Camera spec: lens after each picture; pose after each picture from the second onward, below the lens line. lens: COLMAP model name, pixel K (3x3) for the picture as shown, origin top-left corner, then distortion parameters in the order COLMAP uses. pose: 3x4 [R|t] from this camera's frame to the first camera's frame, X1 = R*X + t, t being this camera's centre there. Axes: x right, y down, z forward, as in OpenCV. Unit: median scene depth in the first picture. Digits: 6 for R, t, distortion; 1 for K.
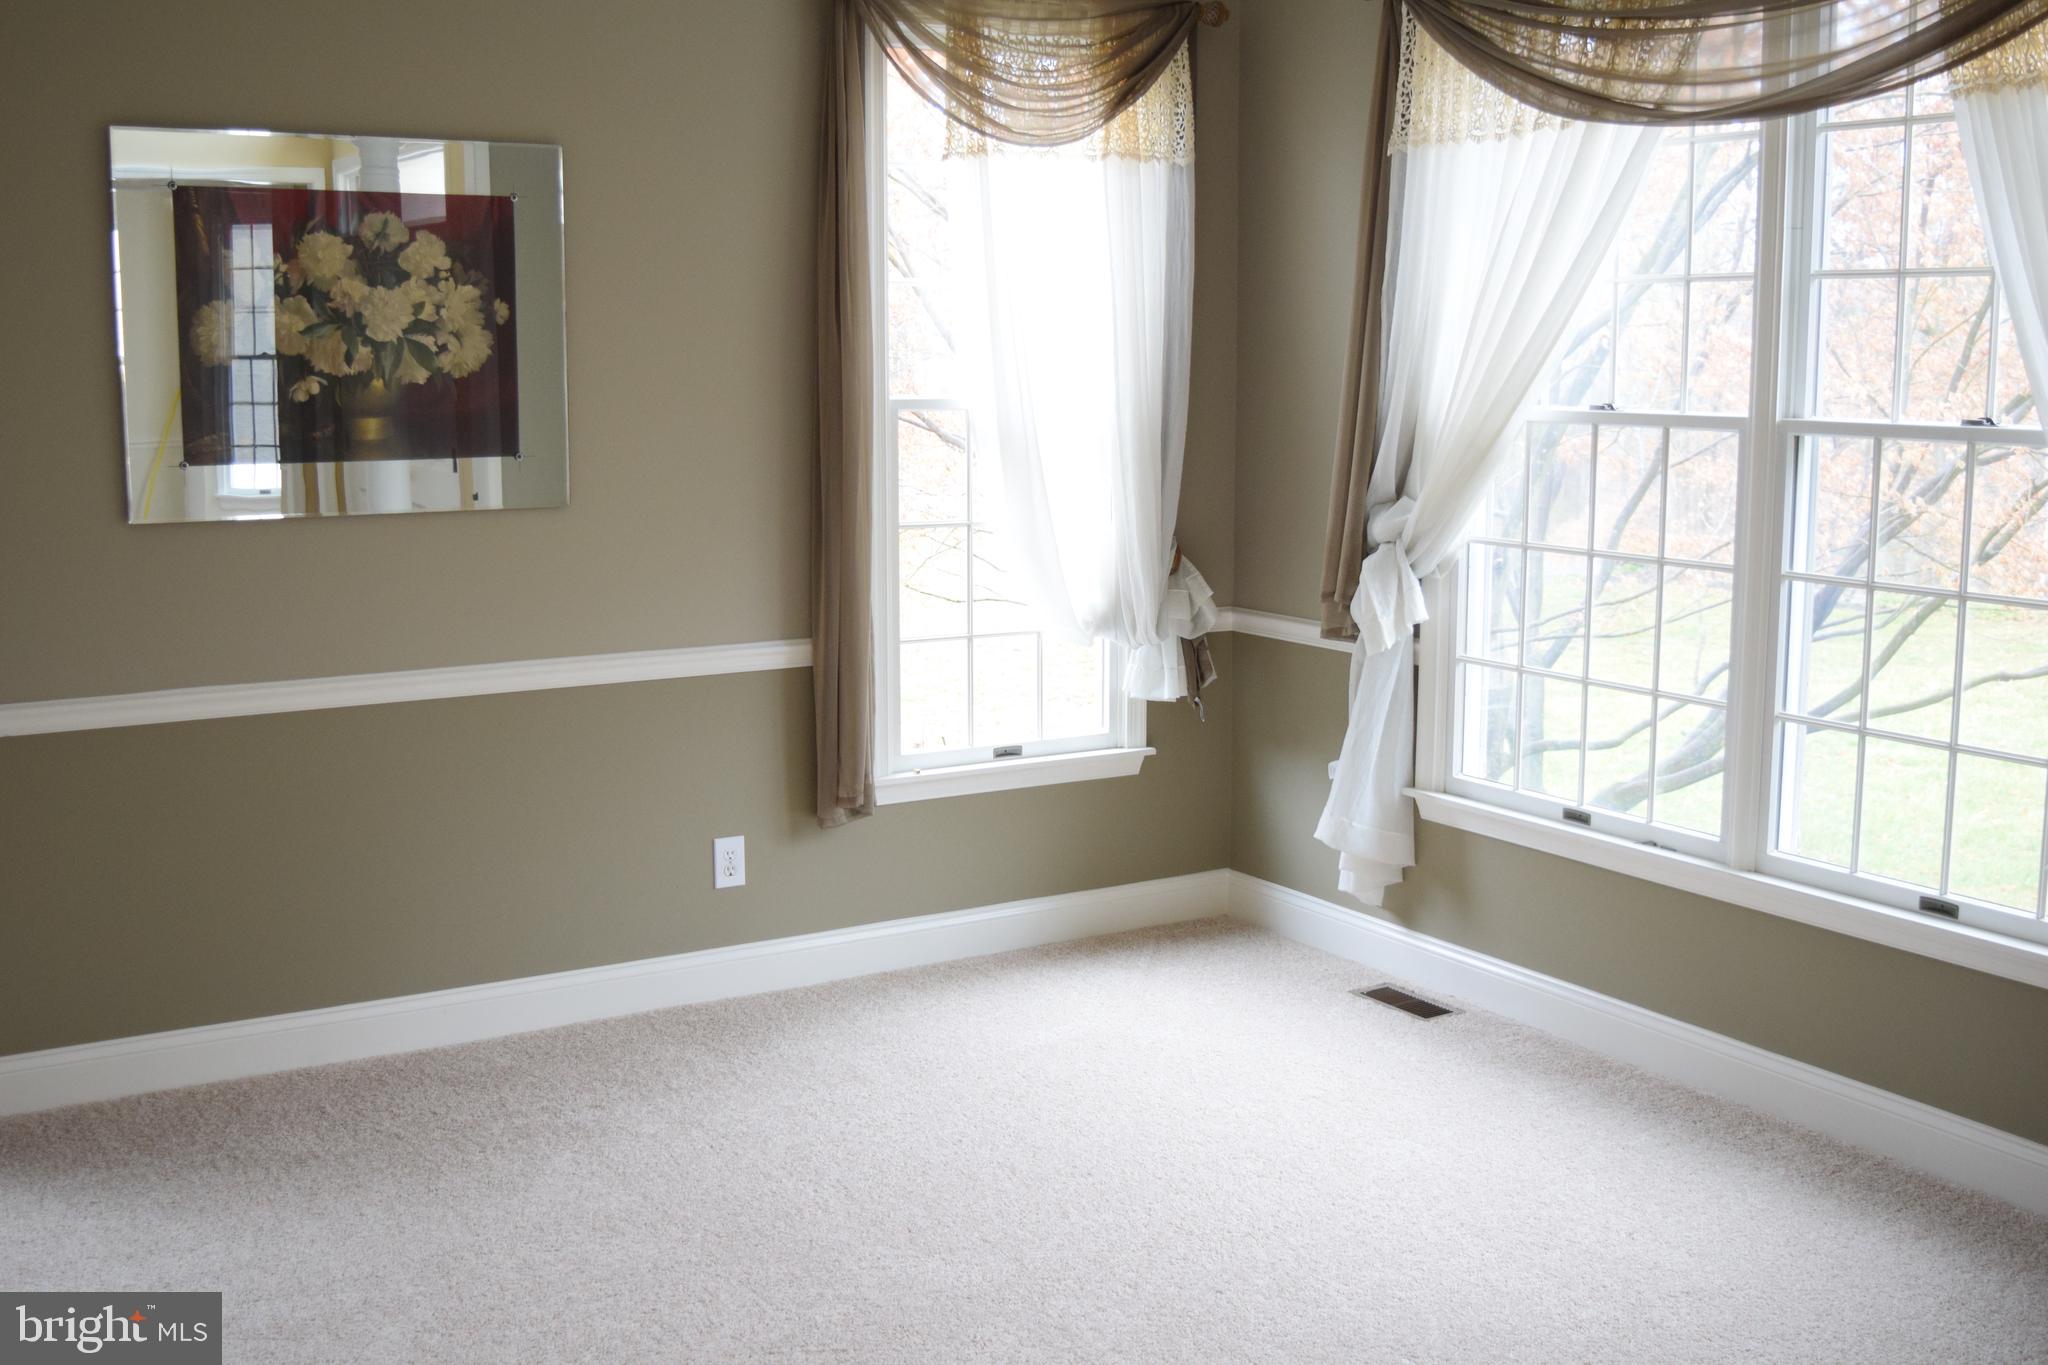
lens RADIAL K [[2191.4, 0, 1021.7], [0, 2191.4, 672.3], [0, 0, 1]] dist [-0.070307, 0.000000]
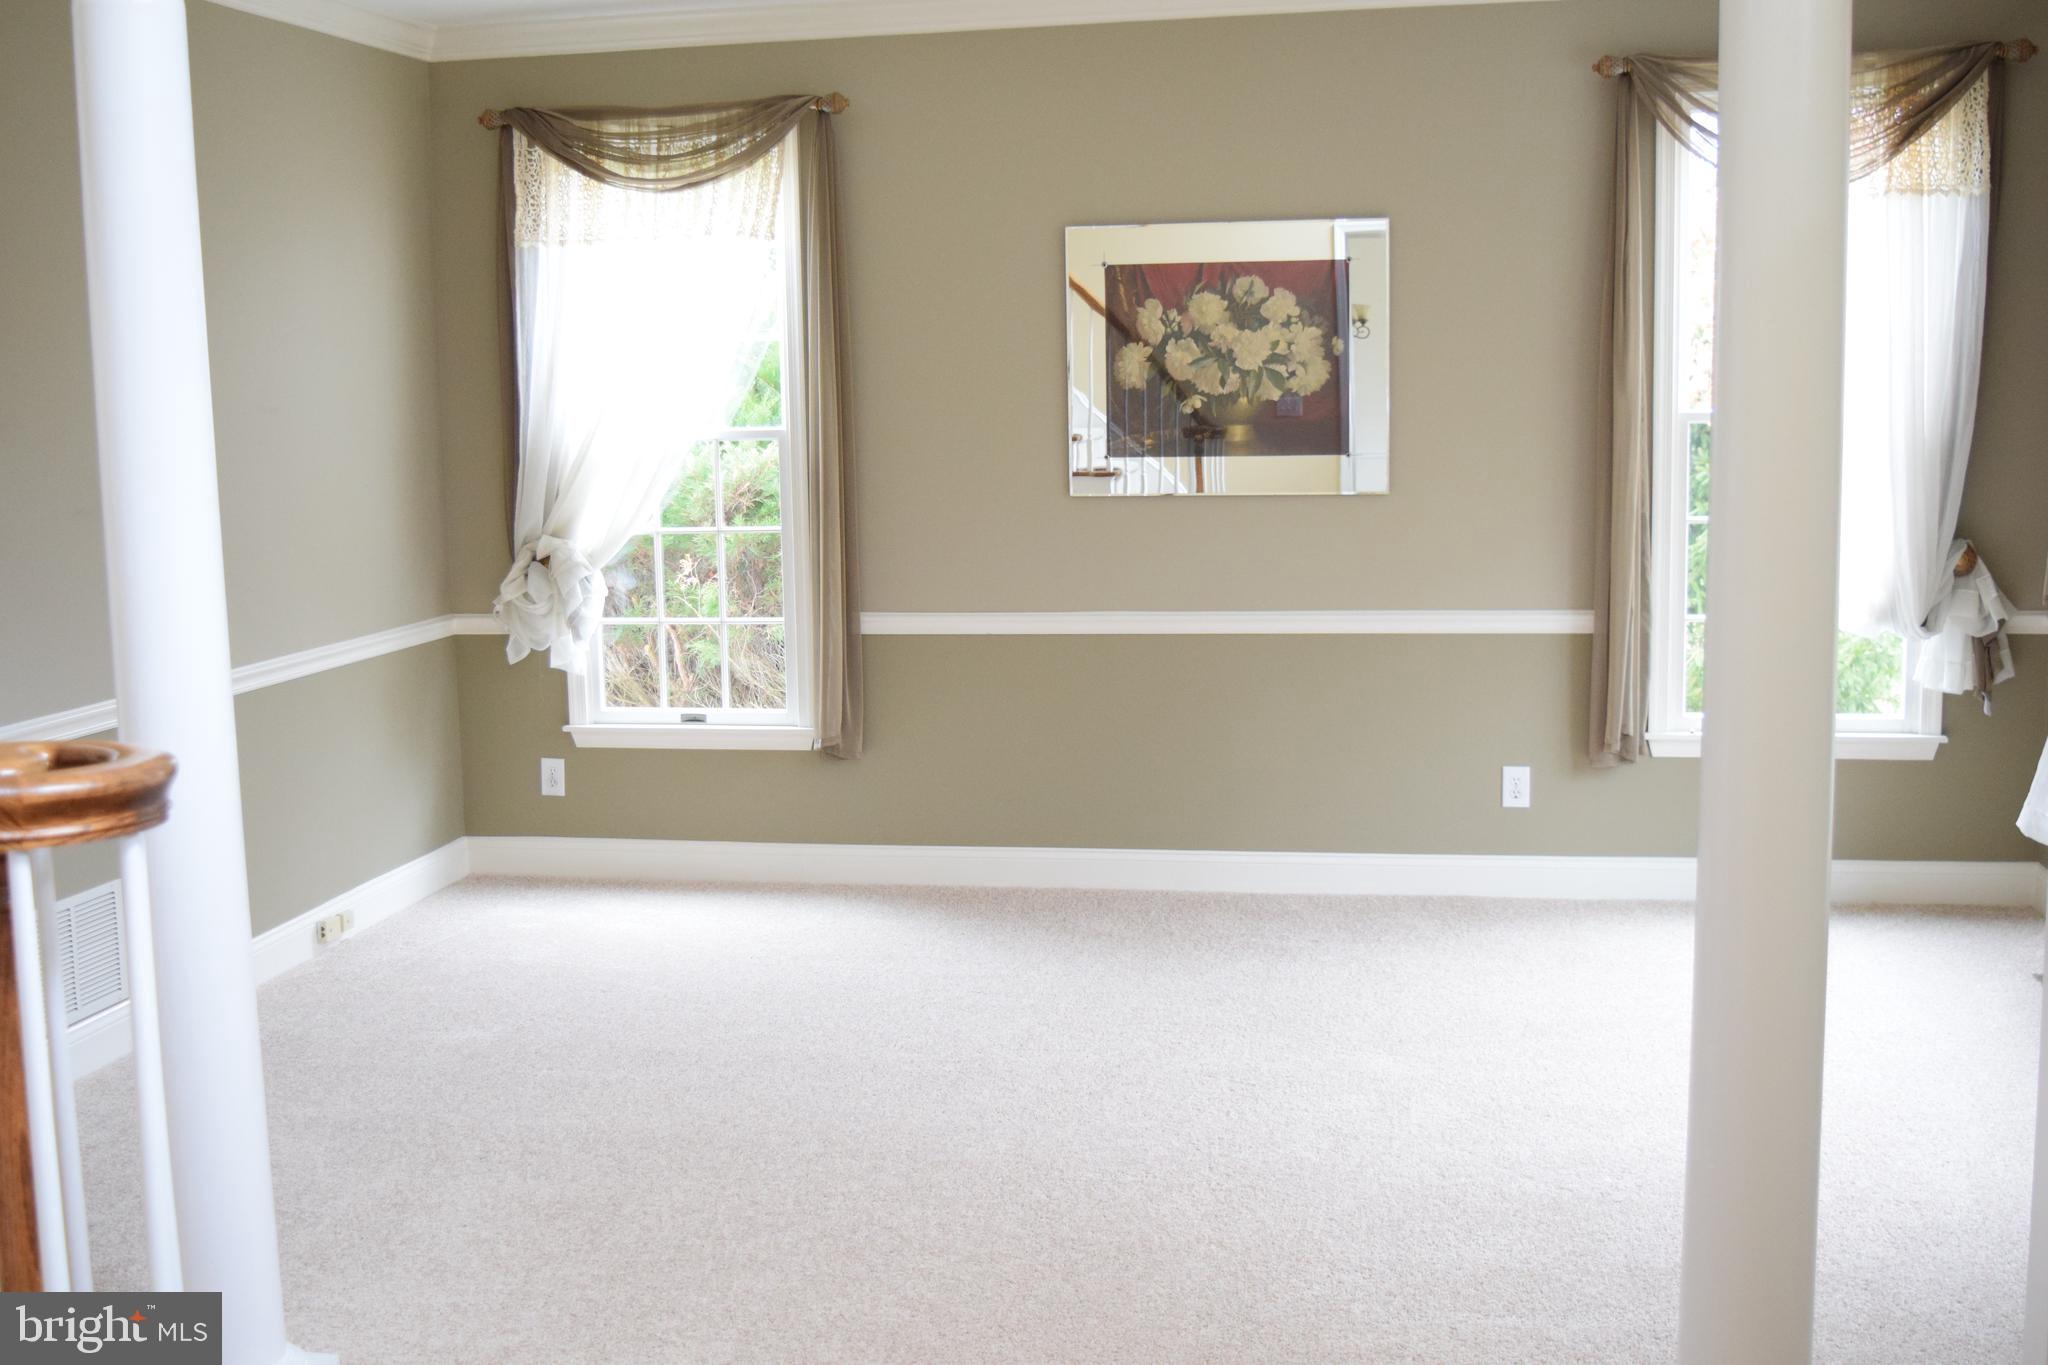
lens RADIAL K [[2191.4, 0, 1026.8], [0, 2191.4, 688.6], [0, 0, 1]] dist [-0.070307, 0.000000]
pose [[0.737789, 0.076313, -0.670704, 0.540031], [-0.079262, 0.996510, 0.026193, 0.023389], [0.670362, 0.033837, 0.741262, -0.110887]]
